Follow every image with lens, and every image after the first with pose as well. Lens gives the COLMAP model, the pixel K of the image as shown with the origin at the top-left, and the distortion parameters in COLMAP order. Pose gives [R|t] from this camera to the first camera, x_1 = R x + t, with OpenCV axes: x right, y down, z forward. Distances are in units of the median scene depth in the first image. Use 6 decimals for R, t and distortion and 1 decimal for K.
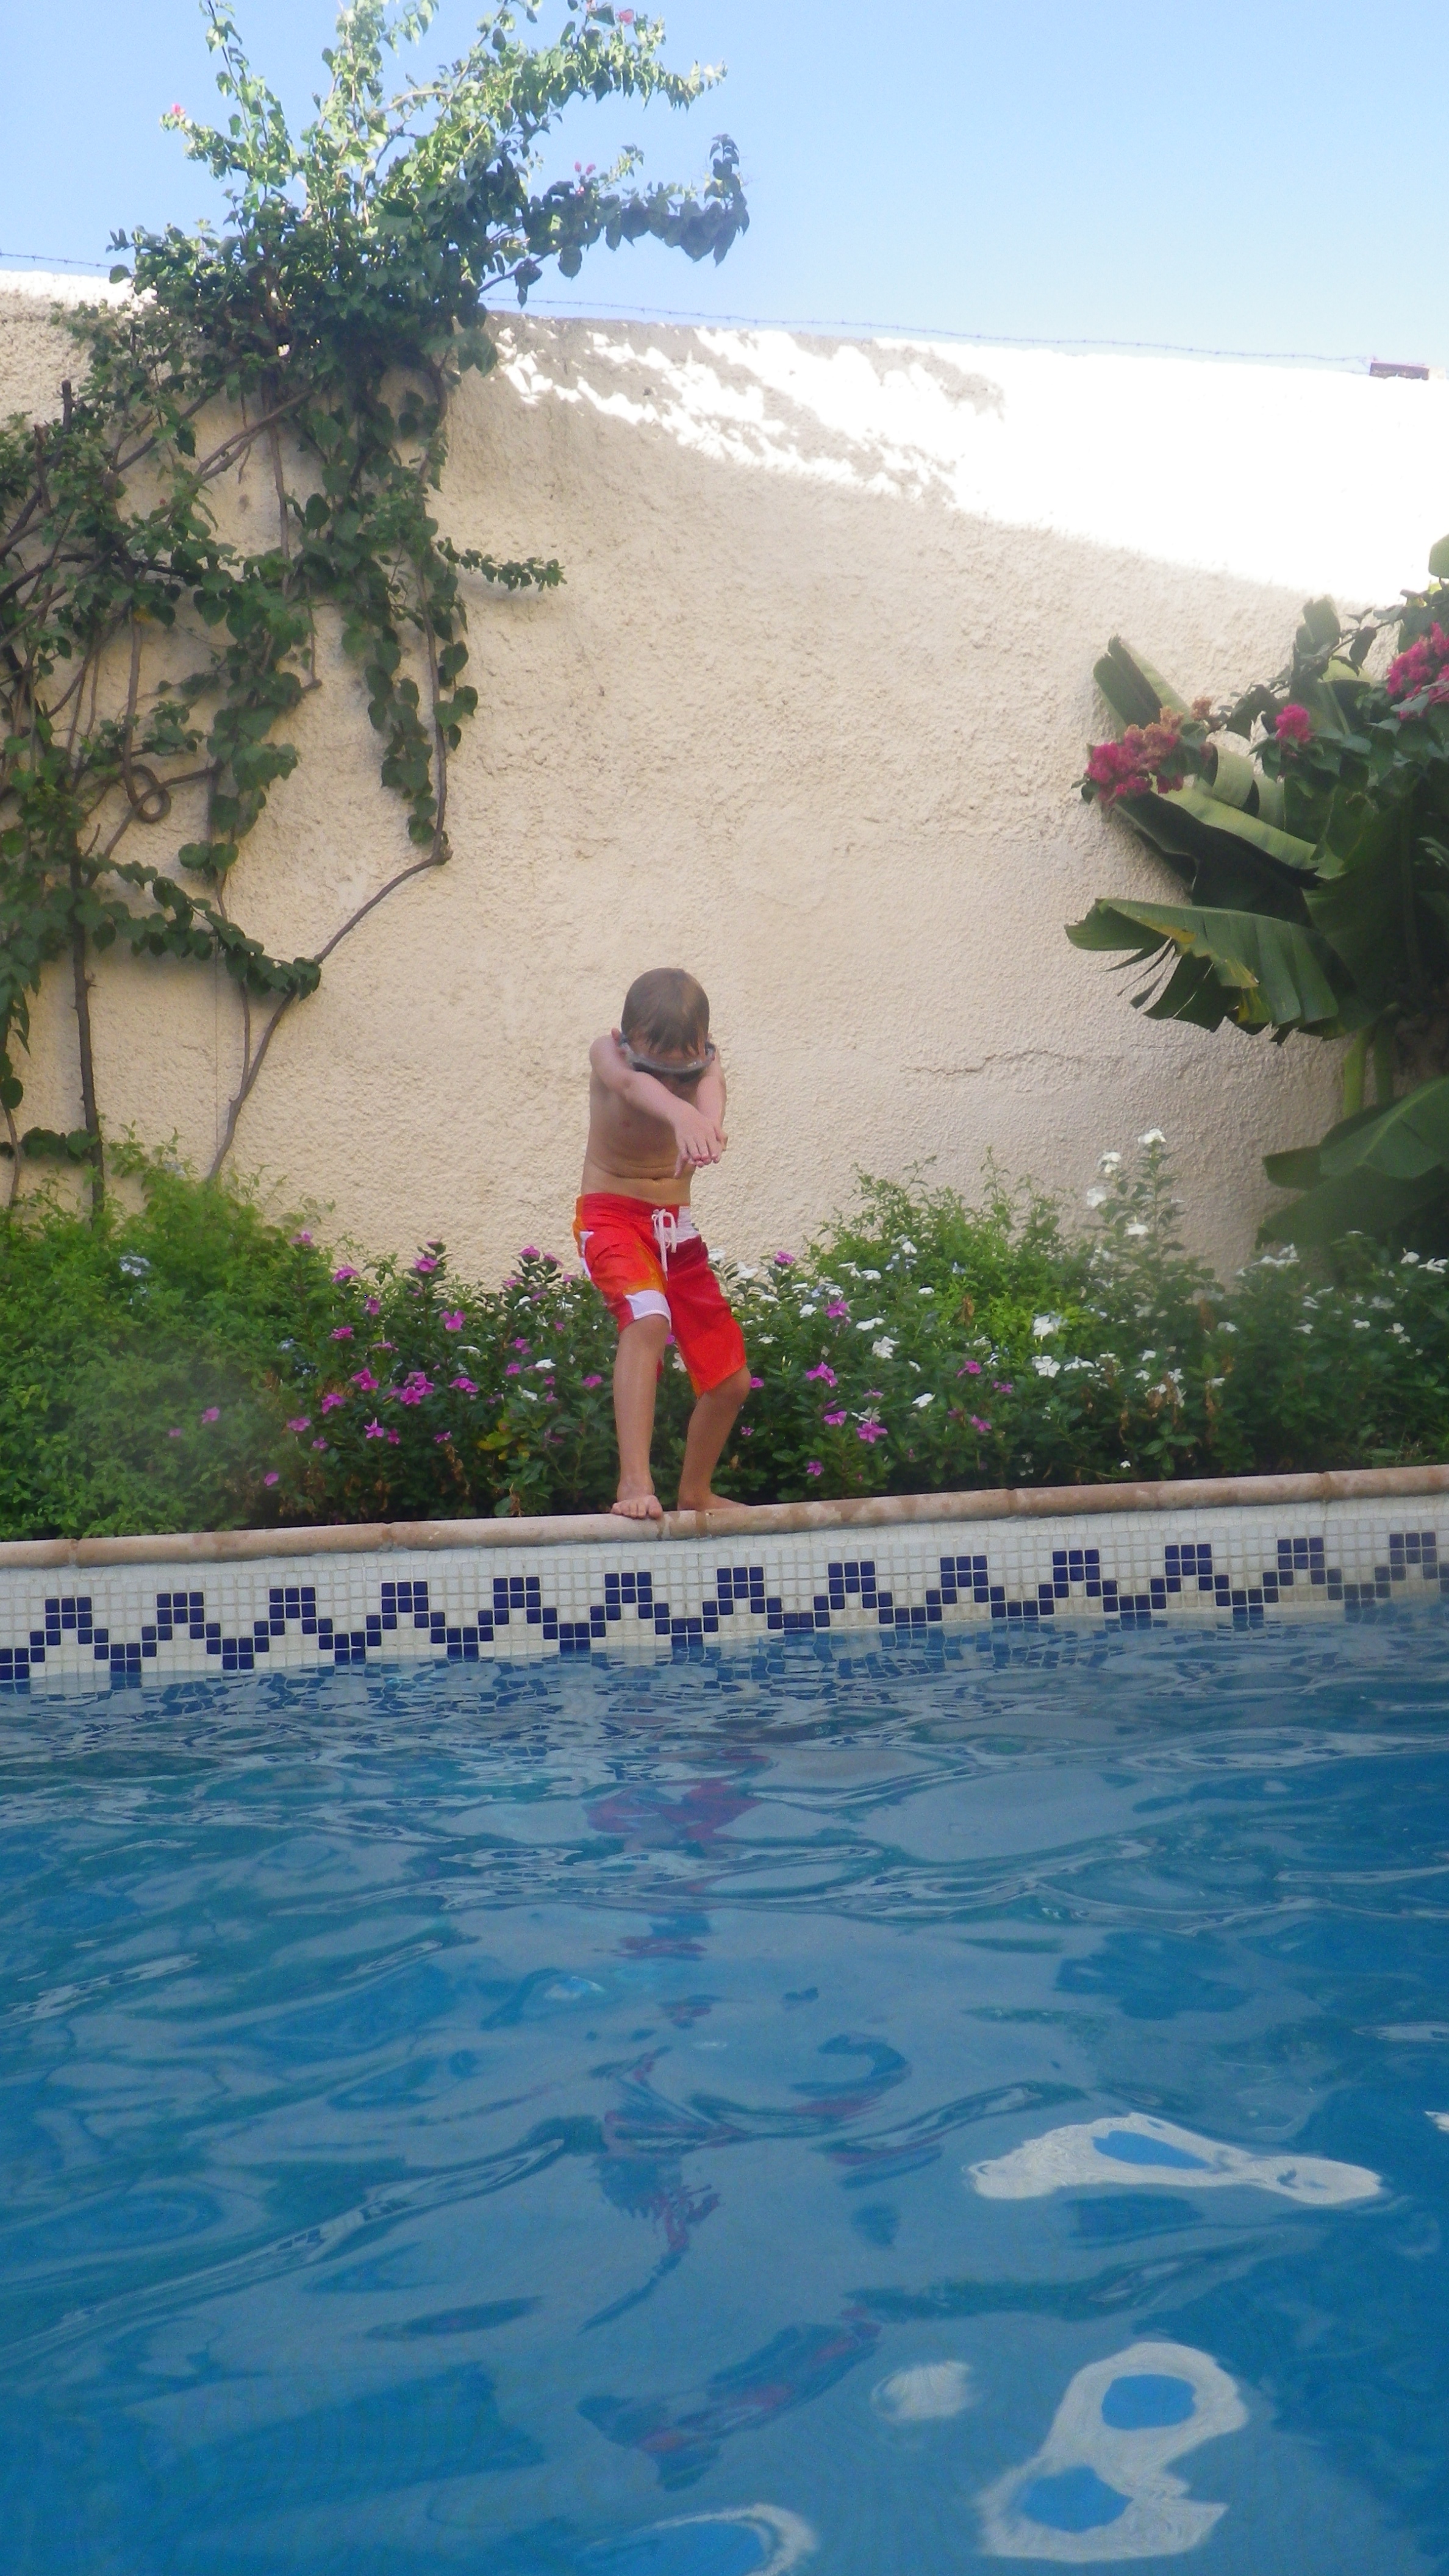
lens RADIAL K [[2102.7, 0, 716.9], [0, 2102.7, 1281.8], [0, 0, 1]] dist [-0.008934, -0.002716]
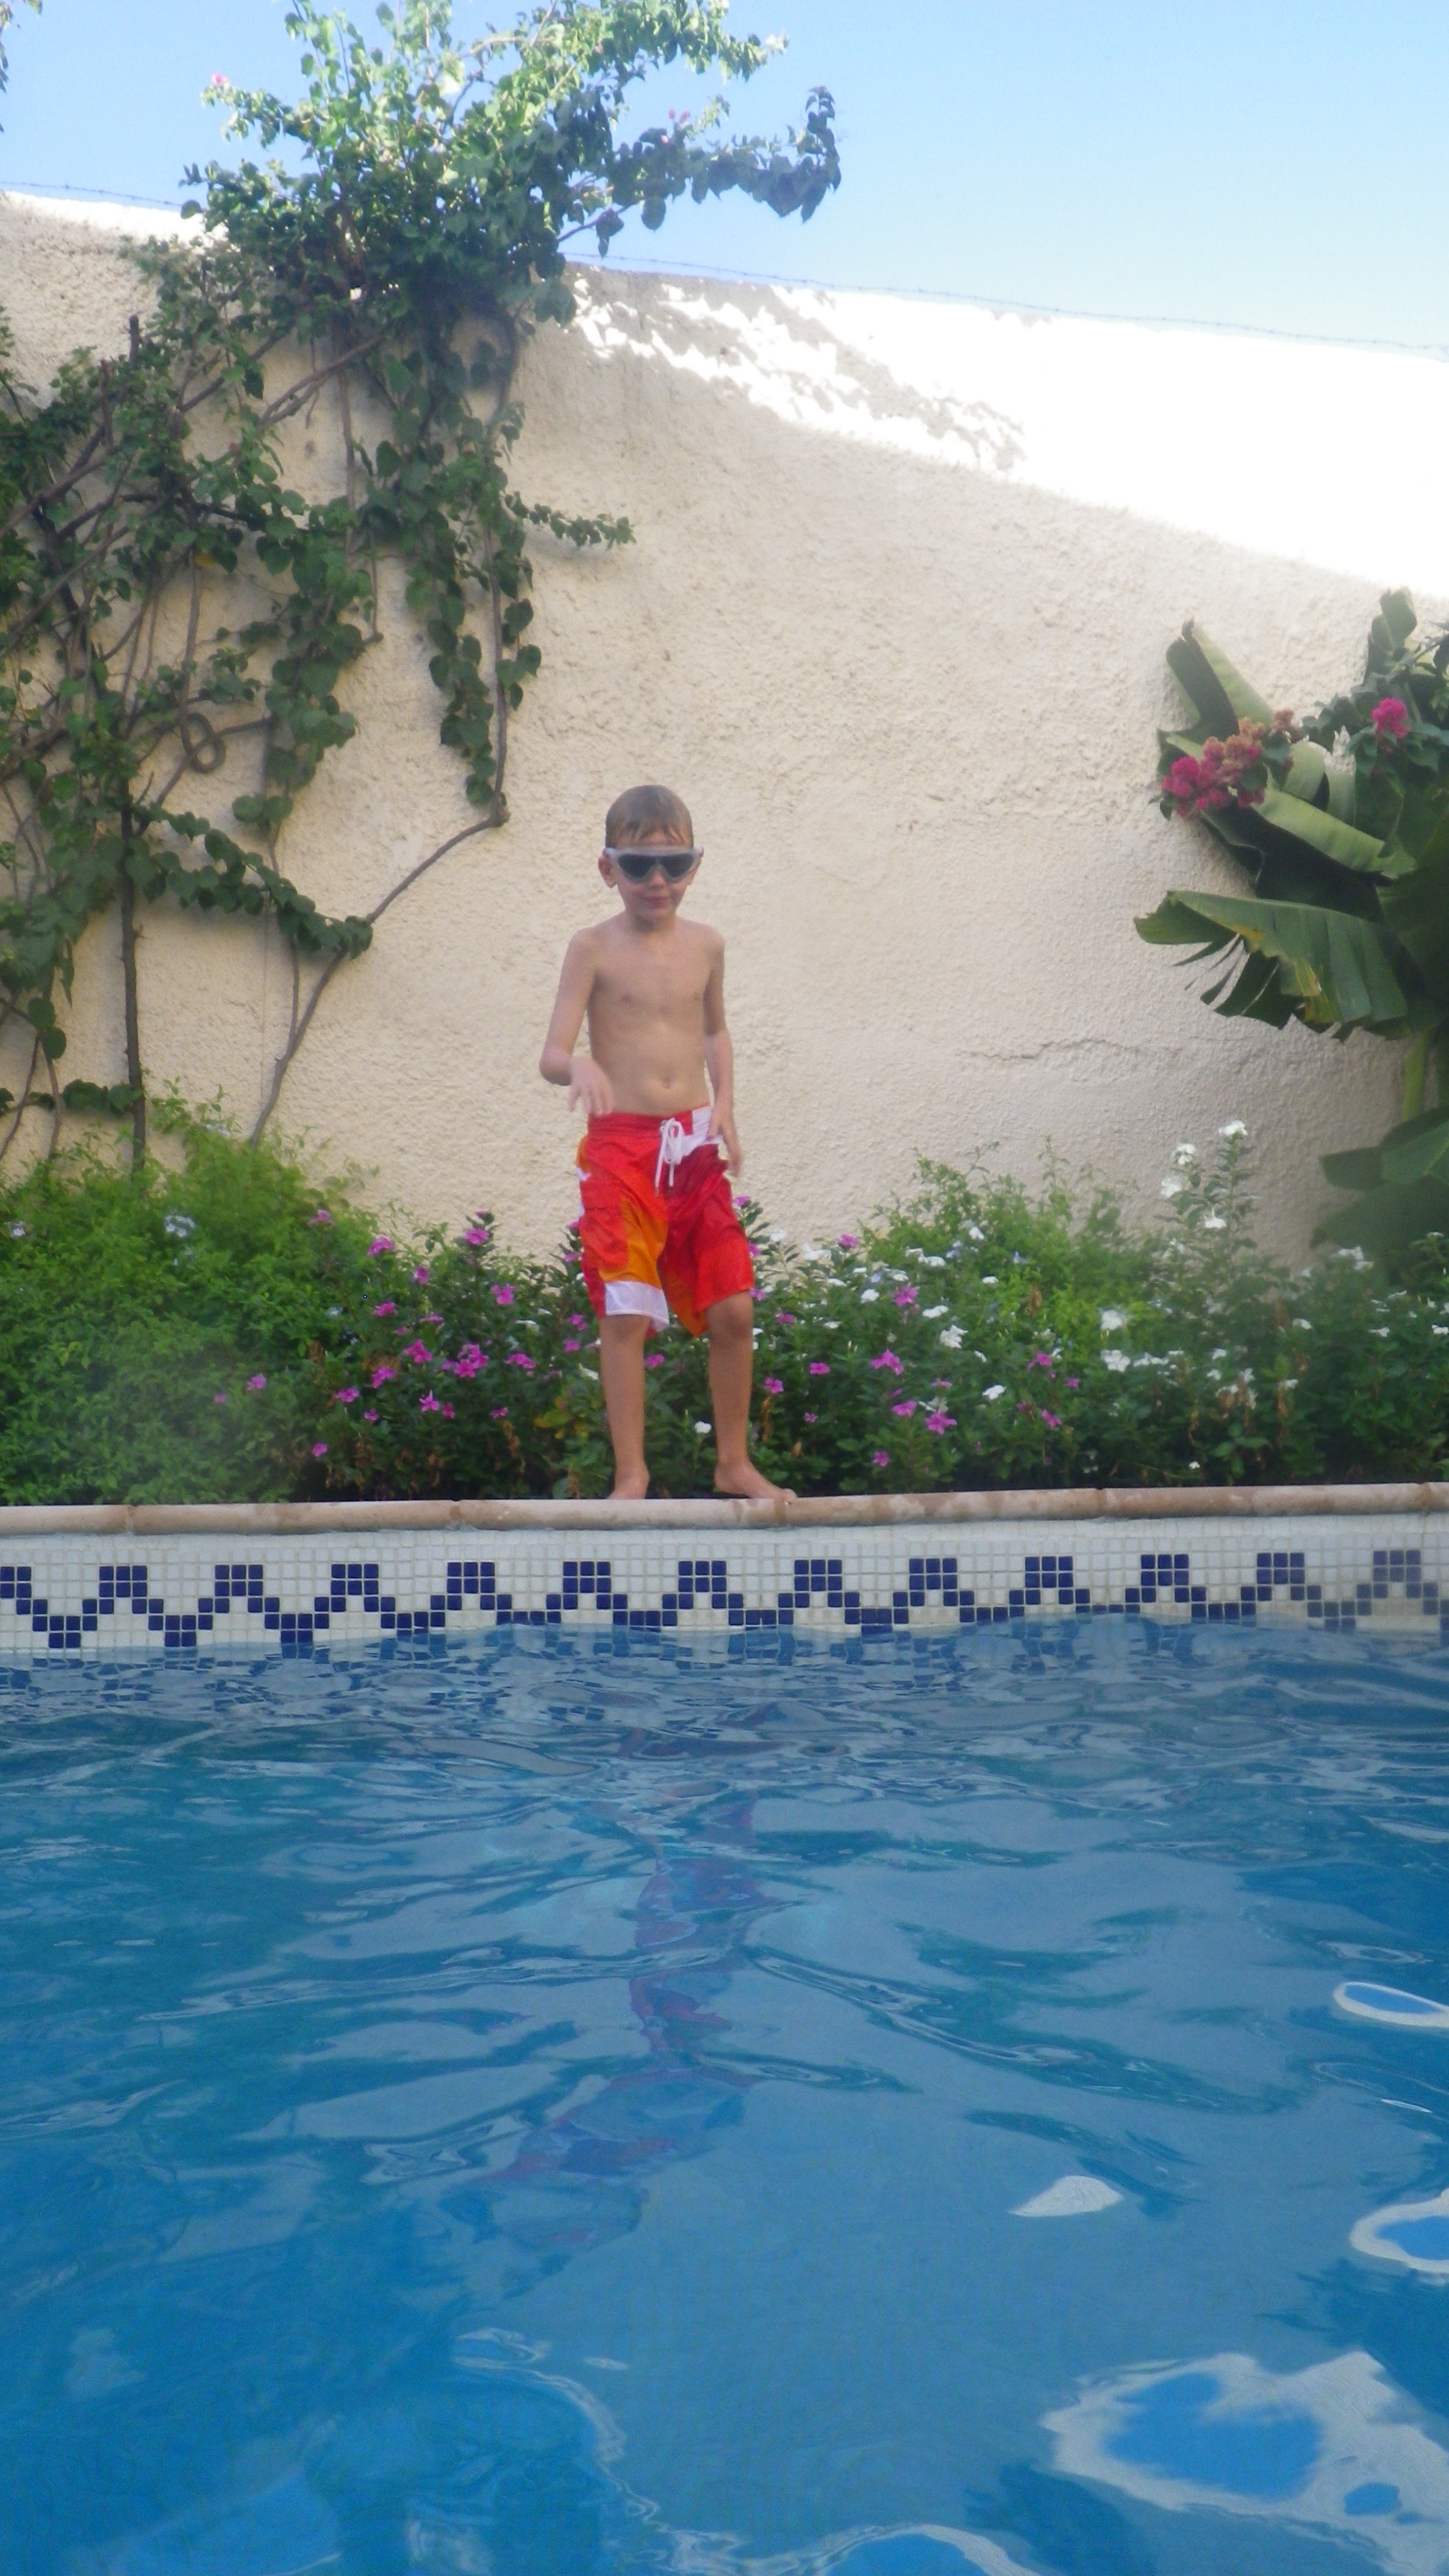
lens RADIAL K [[2102.7, 0, 716.9], [0, 2102.7, 1281.8], [0, 0, 1]] dist [-0.008934, -0.002716]
pose [[0.999331, 0.036501, 0.002259, -0.024602], [-0.036521, 0.999288, 0.009513, 0.000335], [-0.001911, -0.009589, 0.999952, 0.019098]]
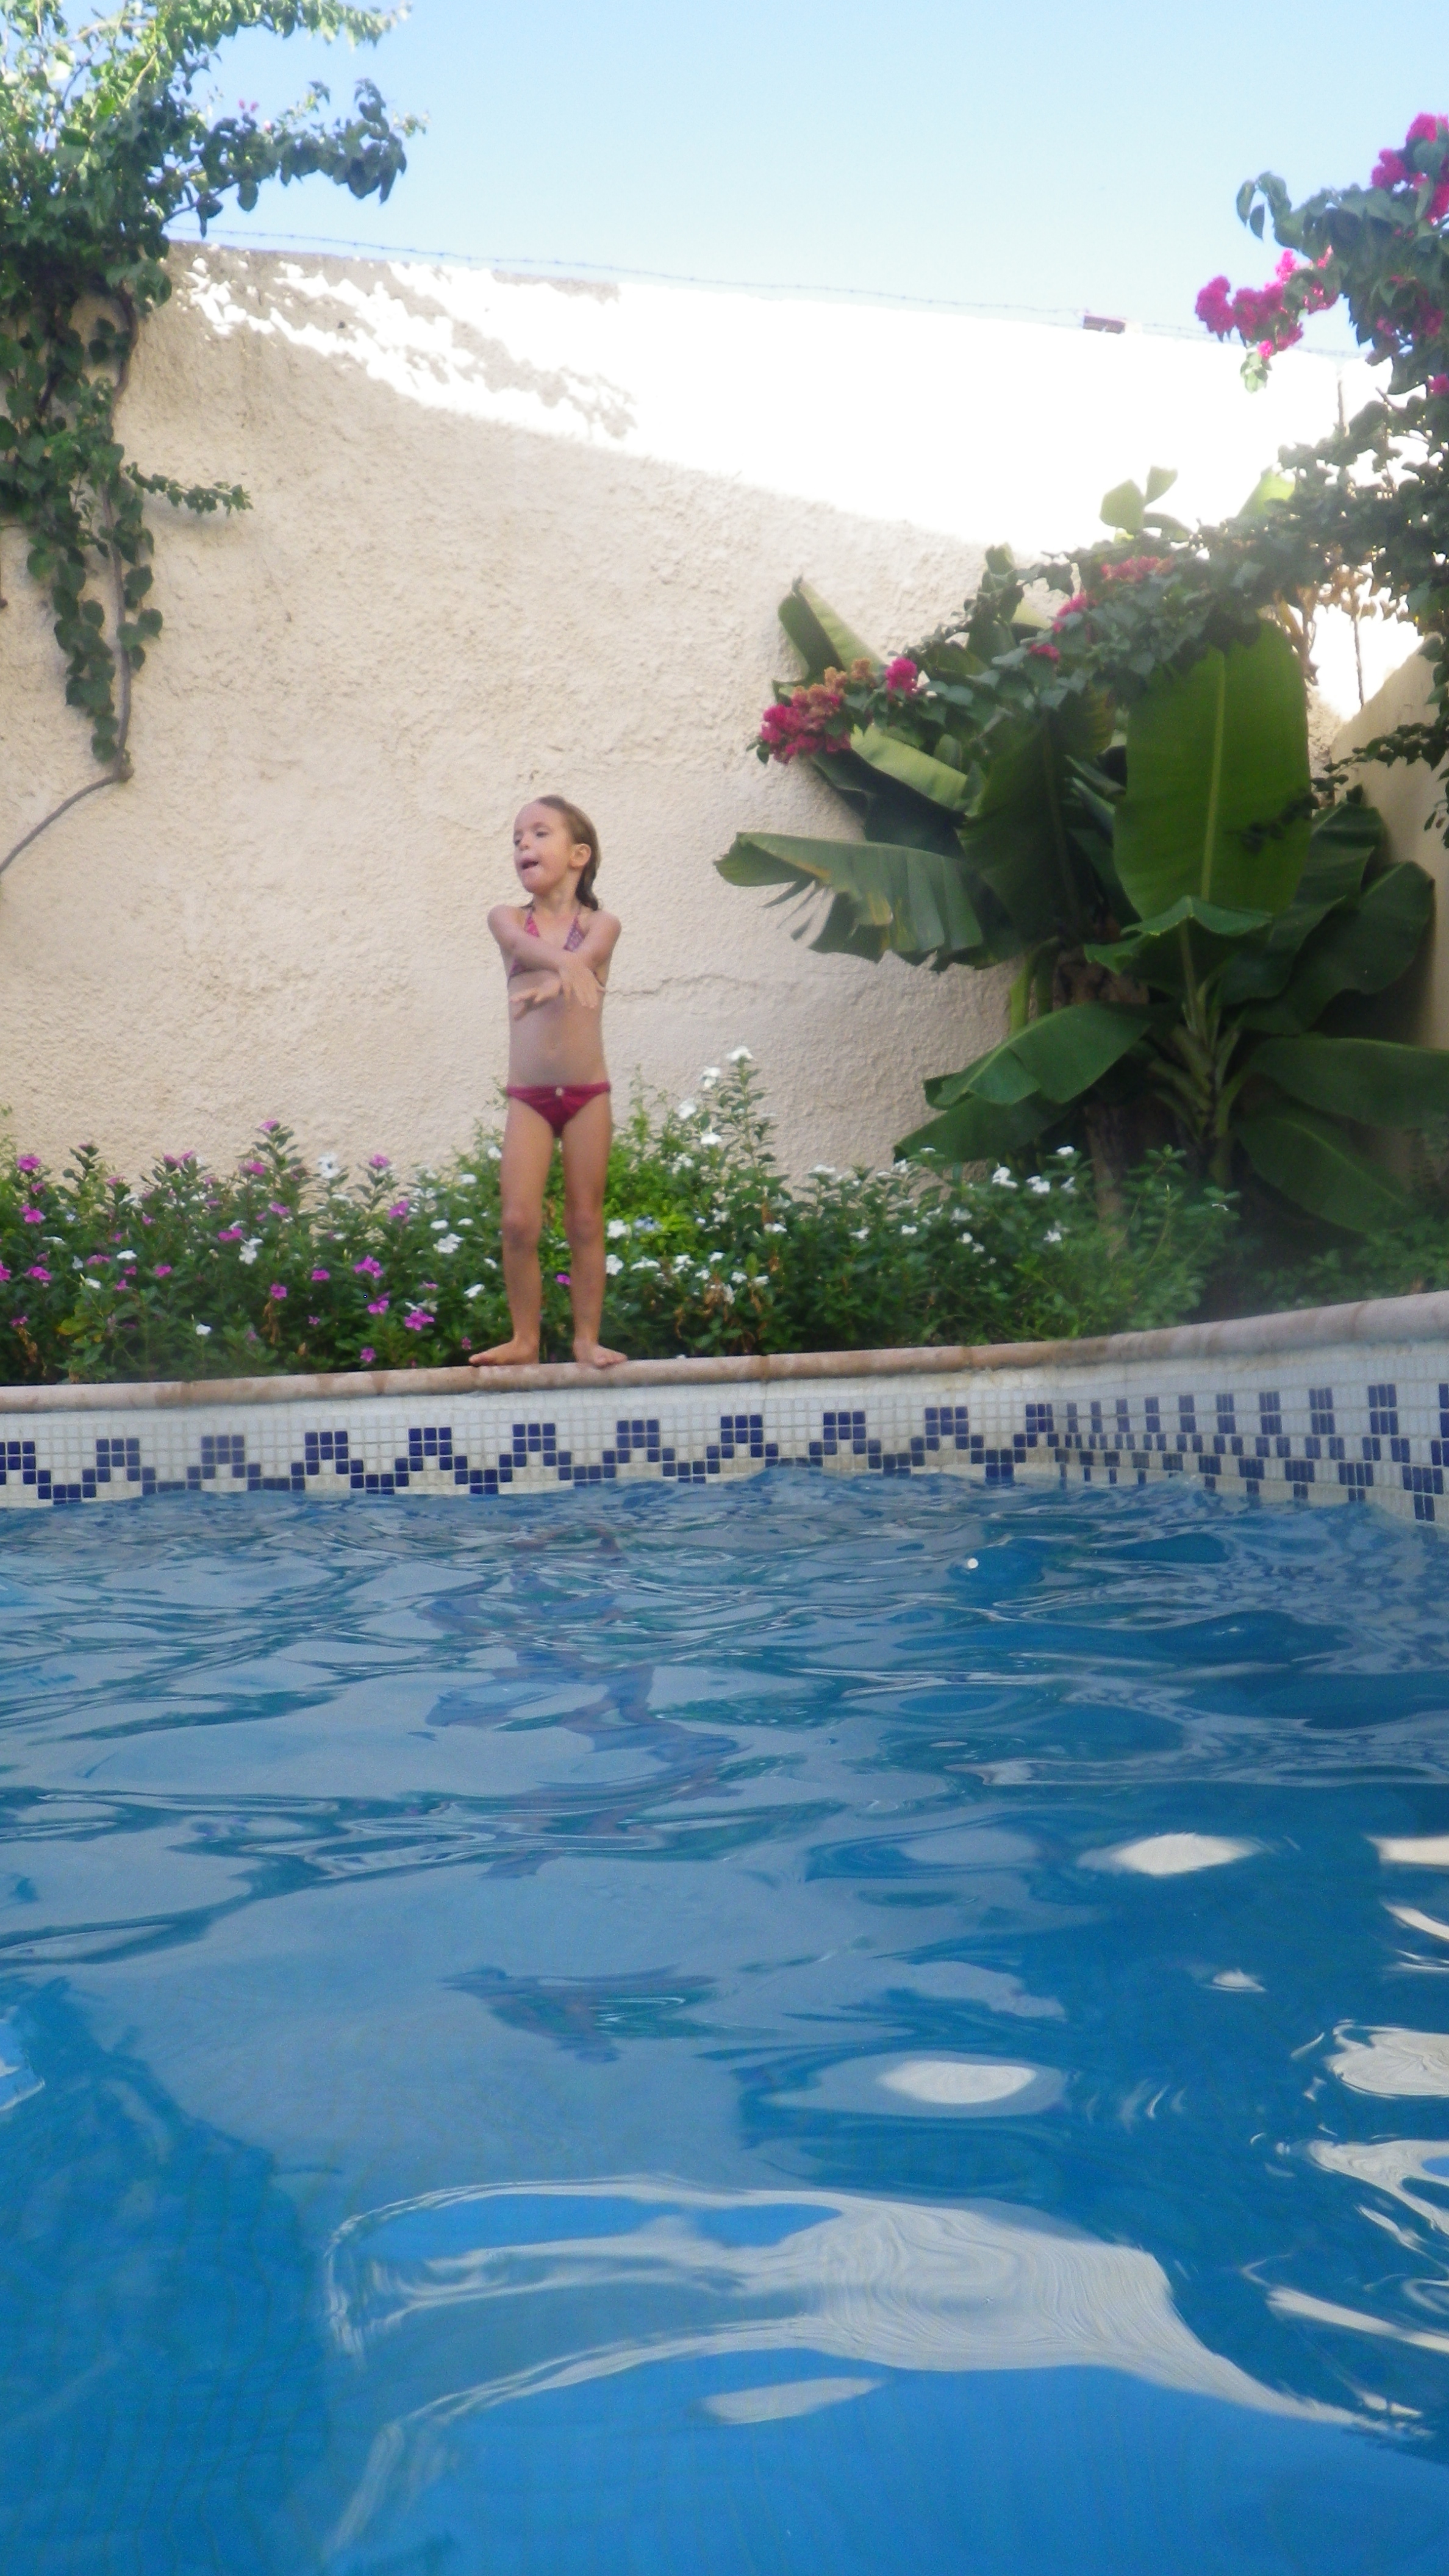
lens RADIAL K [[2089.5, 0, 709.9], [0, 2089.5, 1293.5], [0, 0, 1]] dist [-0.014185, -0.009652]
pose [[0.999310, 0.014609, 0.034137, 0.129799], [-0.015841, 0.999222, 0.036110, 0.011741], [-0.033583, -0.036626, 0.998765, -0.045847]]
